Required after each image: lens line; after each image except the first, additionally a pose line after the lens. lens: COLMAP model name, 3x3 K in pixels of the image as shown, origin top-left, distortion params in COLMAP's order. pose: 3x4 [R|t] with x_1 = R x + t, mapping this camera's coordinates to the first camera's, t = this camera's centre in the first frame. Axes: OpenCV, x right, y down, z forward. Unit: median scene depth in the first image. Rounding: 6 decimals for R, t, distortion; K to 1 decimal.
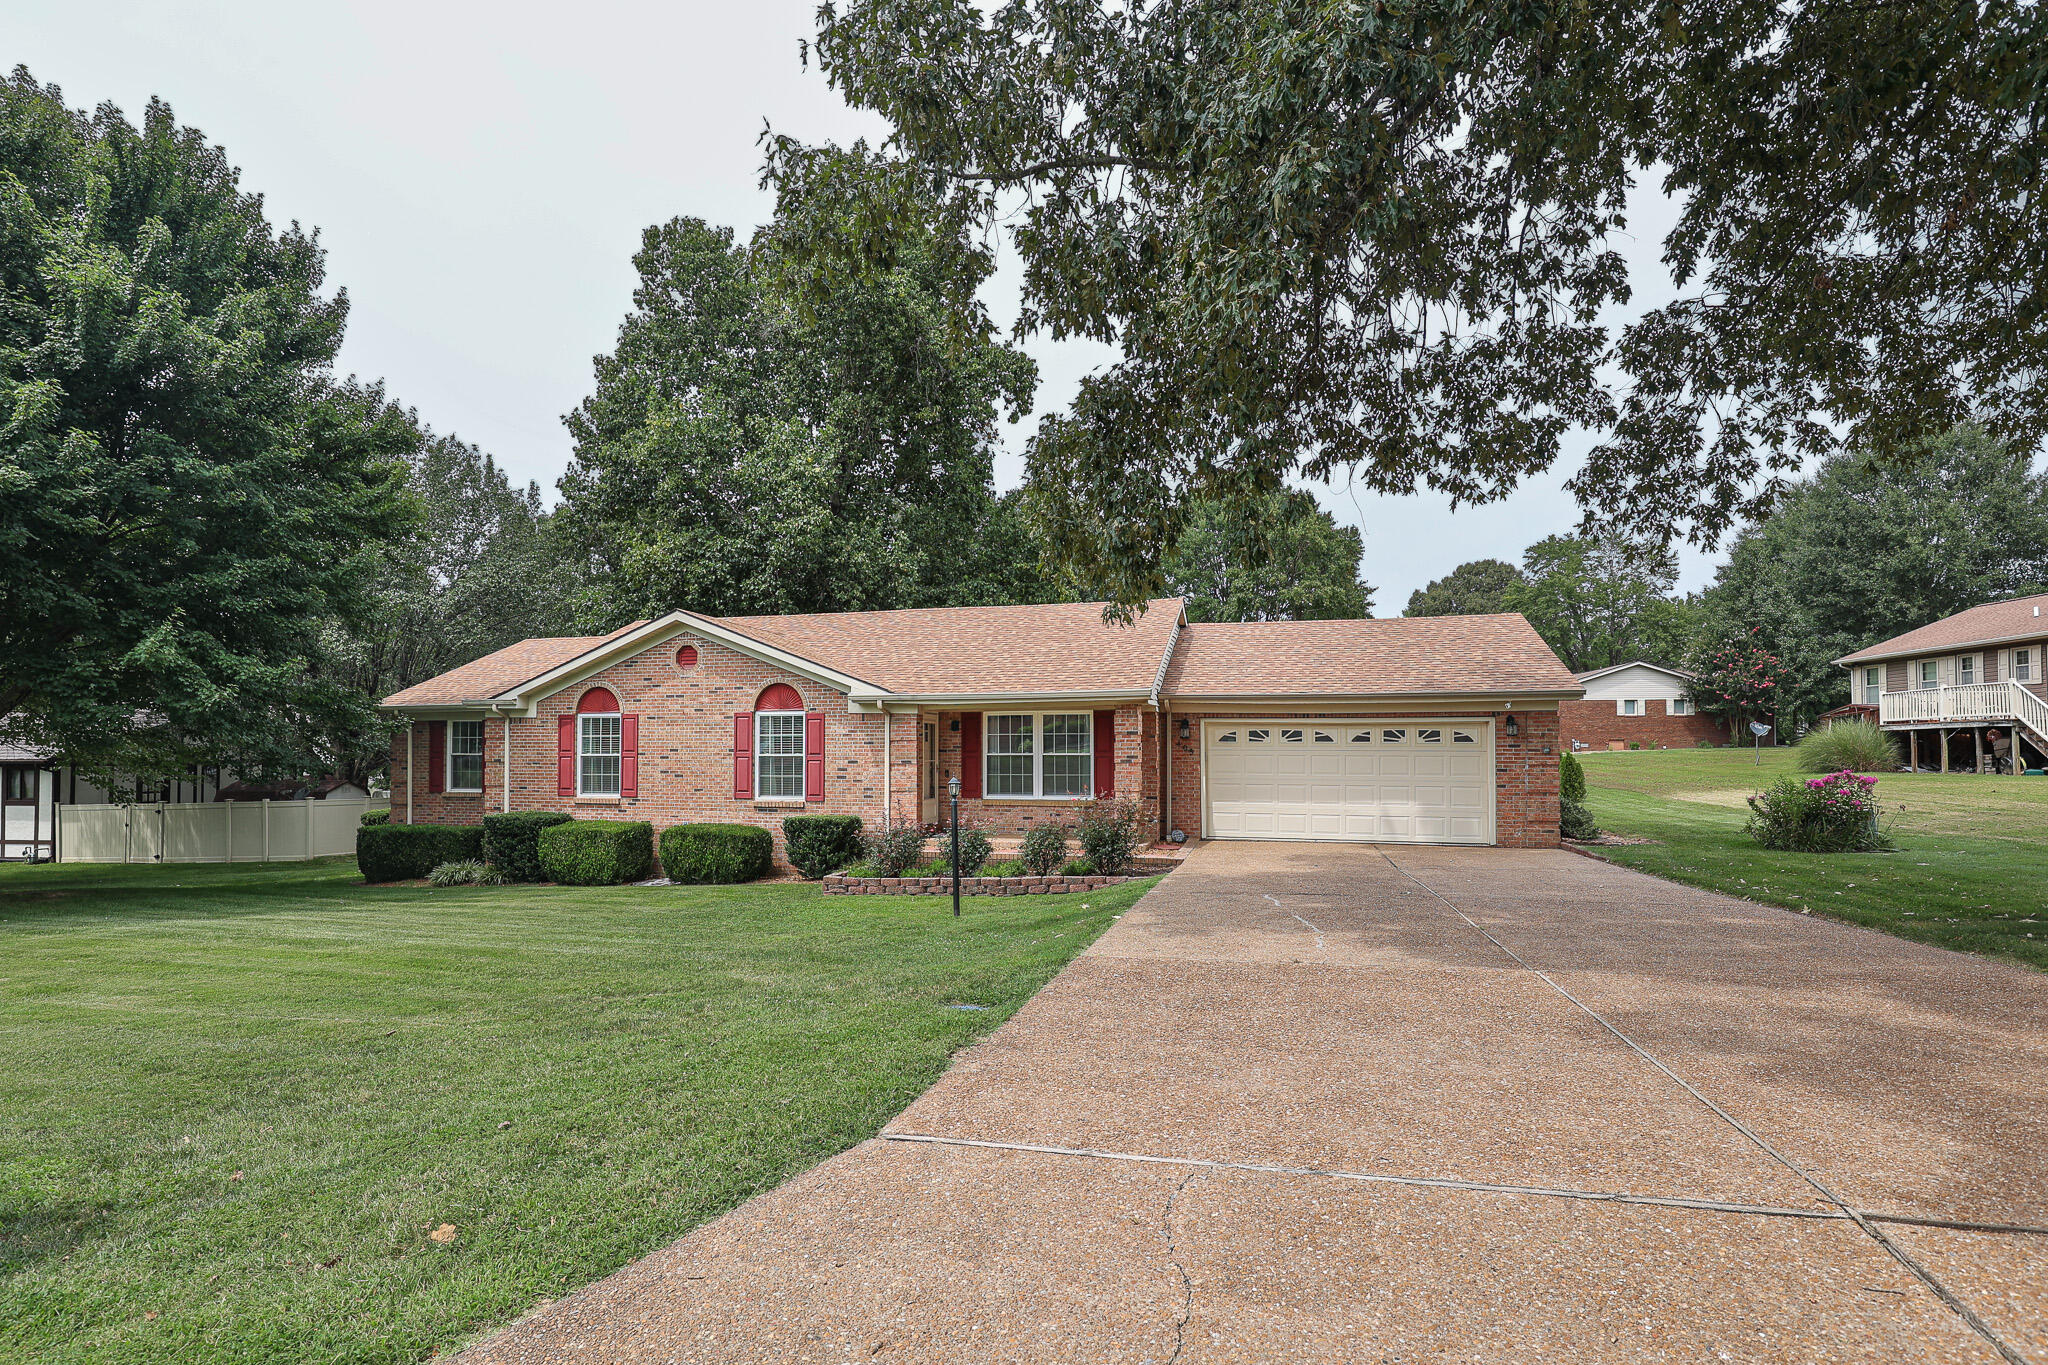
lens RADIAL K [[952.2, 0, 1014.4], [0, 952.2, 677.6], [0, 0, 1]] dist [-0.037868, 0.006349]
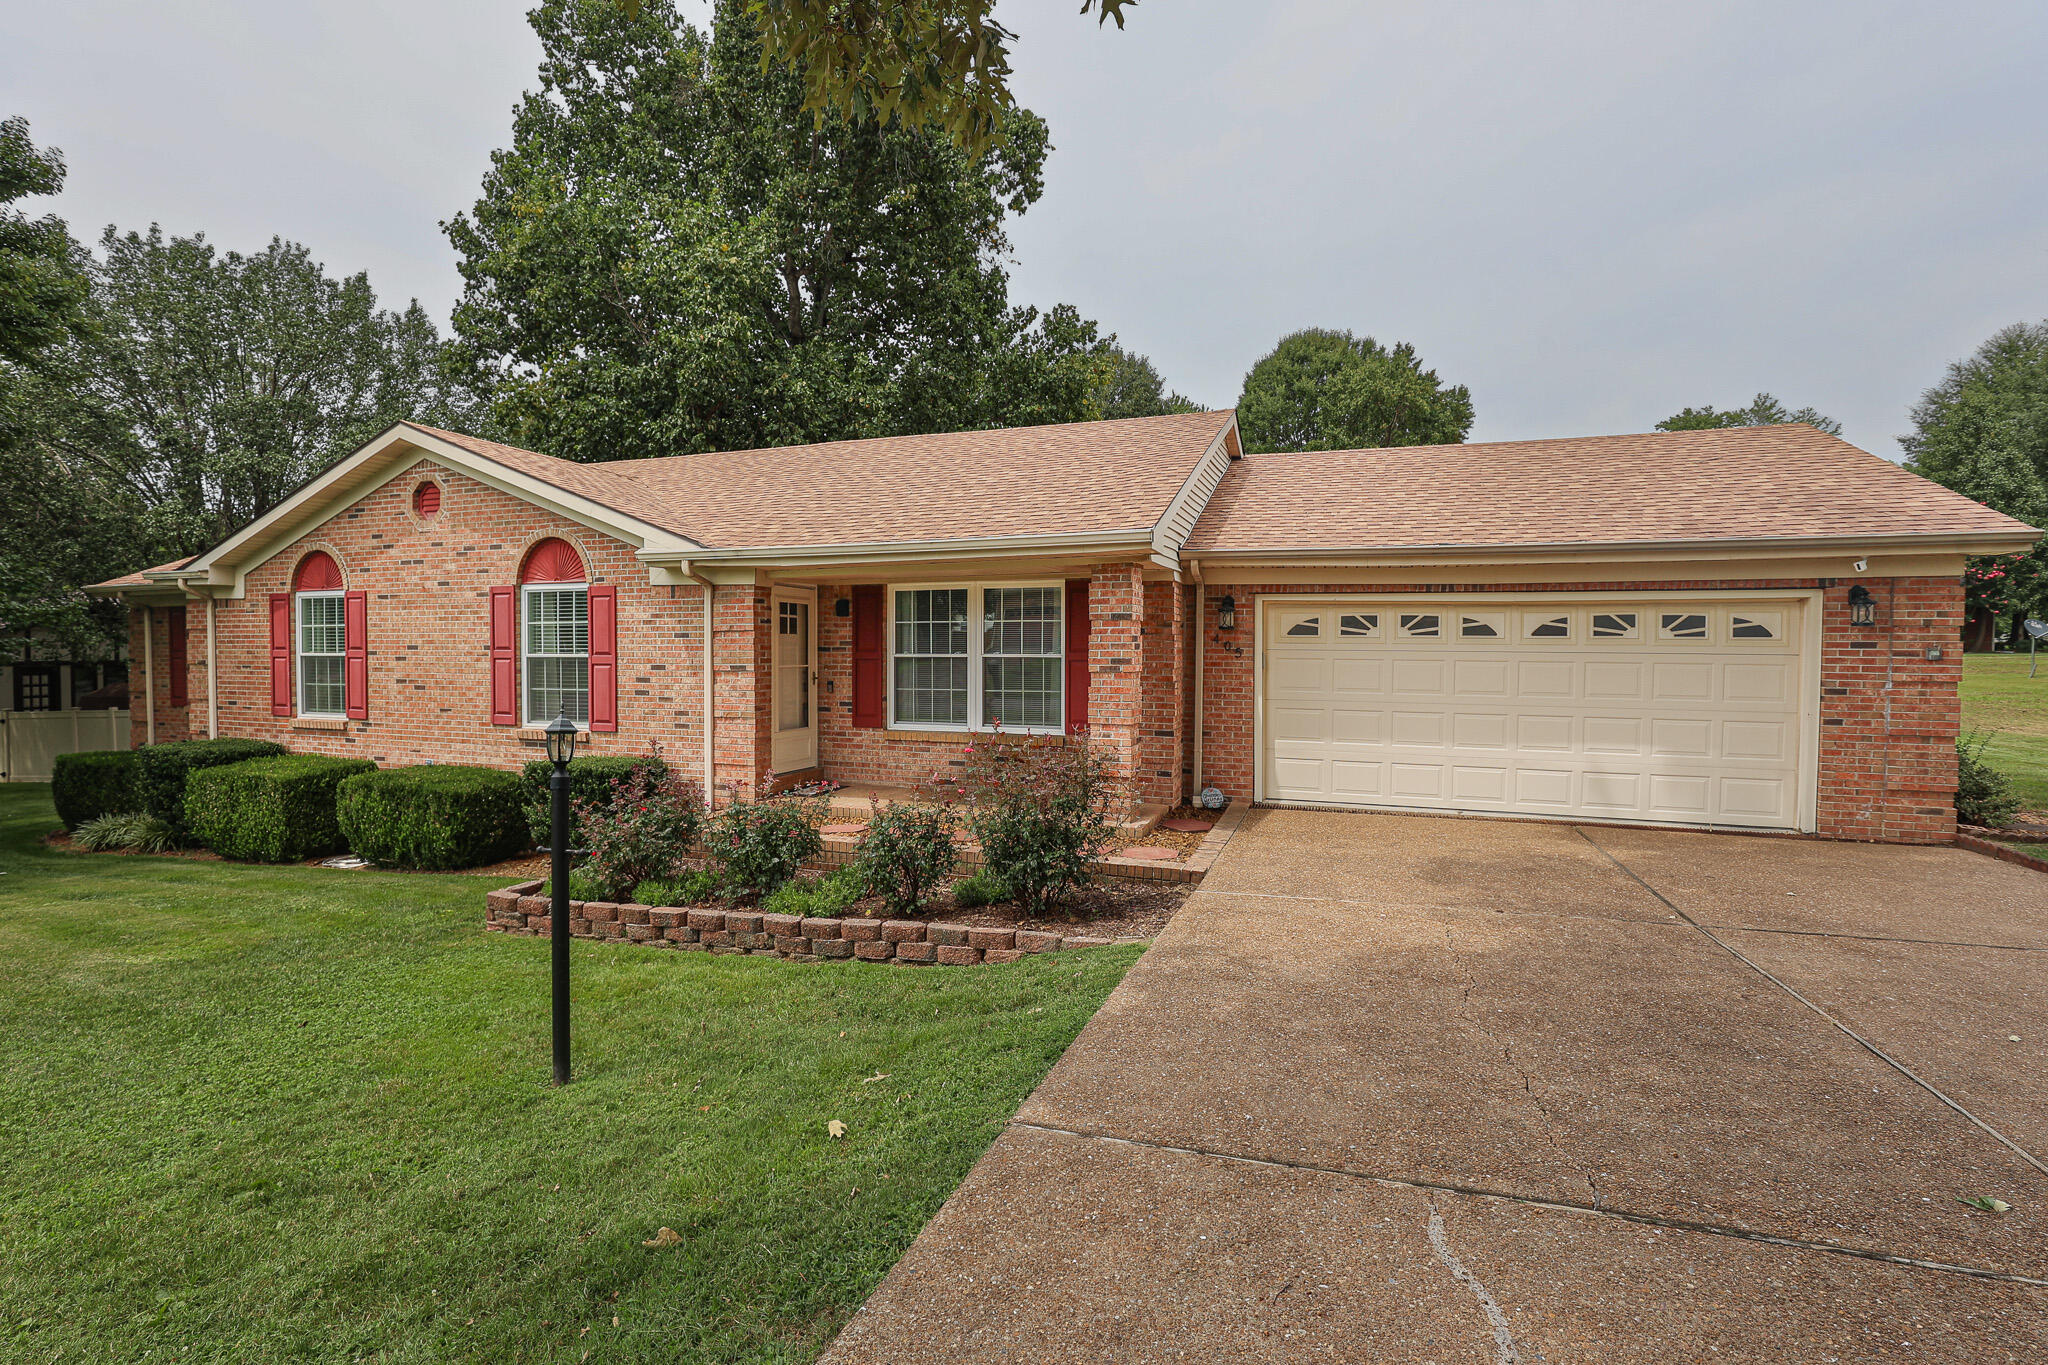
lens RADIAL K [[938.0, 0, 1024.6], [0, 938.0, 642.2], [0, 0, 1]] dist [-0.033726, 0.000464]
pose [[0.997407, 0.003350, -0.071885, 0.097821], [0.001338, 0.997879, 0.065076, 0.034677], [0.071950, -0.065003, 0.995288, 0.427983]]
